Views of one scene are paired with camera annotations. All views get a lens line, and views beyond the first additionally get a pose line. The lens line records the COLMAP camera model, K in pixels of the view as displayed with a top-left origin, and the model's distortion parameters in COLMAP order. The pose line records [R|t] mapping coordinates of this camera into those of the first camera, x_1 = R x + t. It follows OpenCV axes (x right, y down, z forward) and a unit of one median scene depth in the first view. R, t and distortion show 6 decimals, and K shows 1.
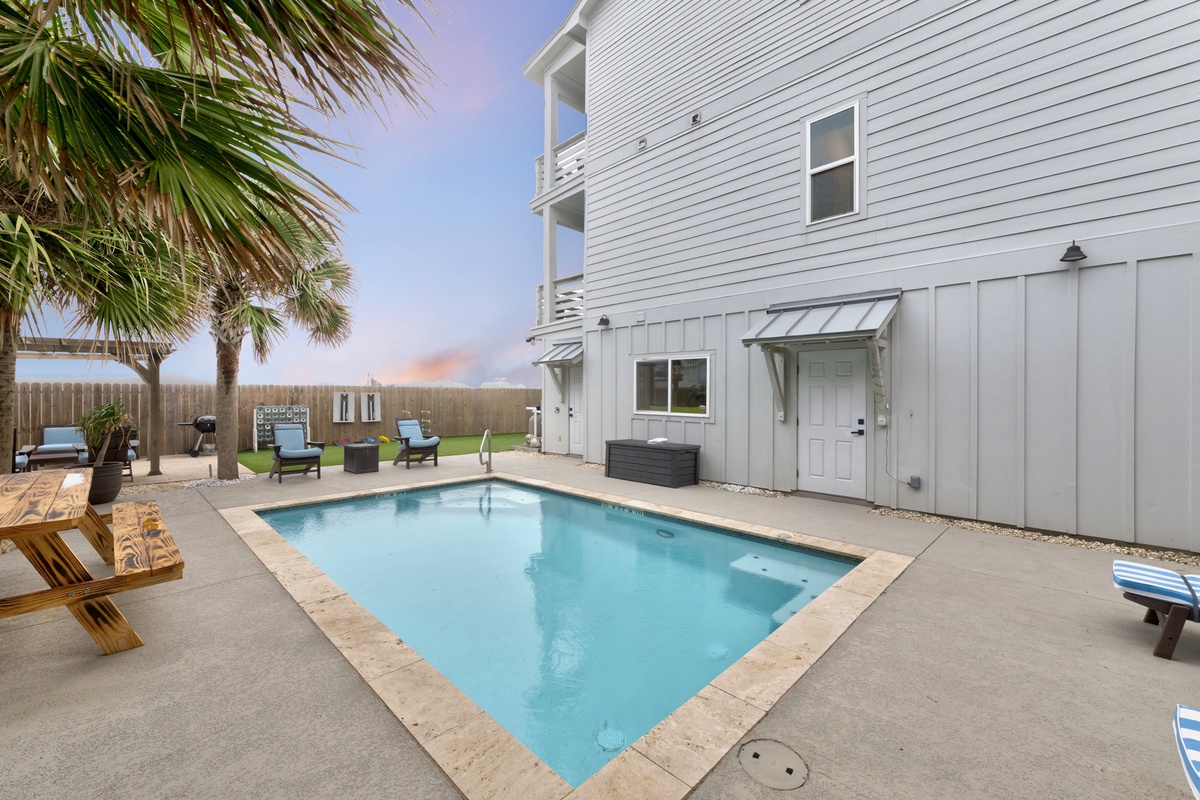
lens RADIAL K [[483.3, 0, 588.7], [0, 483.3, 400.7], [0, 0, 1]] dist [-0.000512, 0.000496]
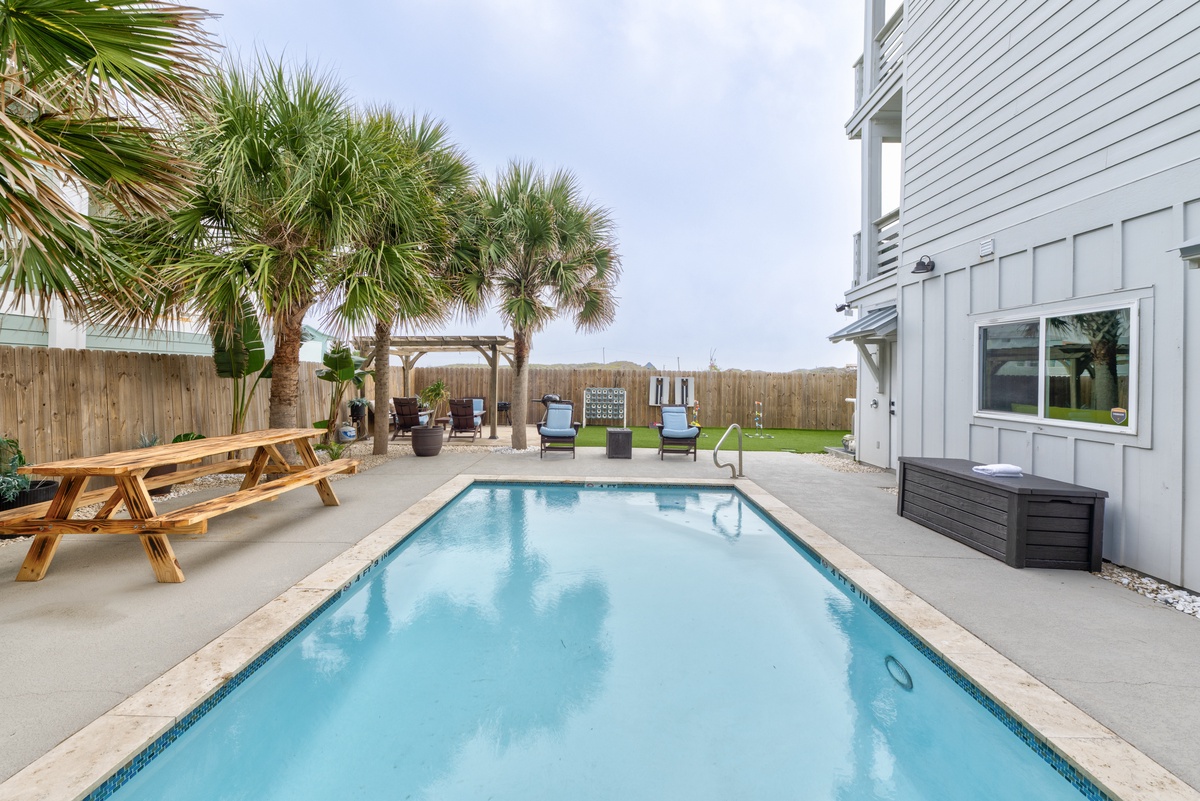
lens RADIAL K [[483.3, 0, 599.1], [0, 483.3, 377.7], [0, 0, 1]] dist [-0.000512, 0.000496]
pose [[0.699383, 0.009686, -0.714681, 0.199277], [-0.023807, 0.999669, -0.009750, -0.002953], [0.714350, 0.023833, 0.699383, 0.278590]]
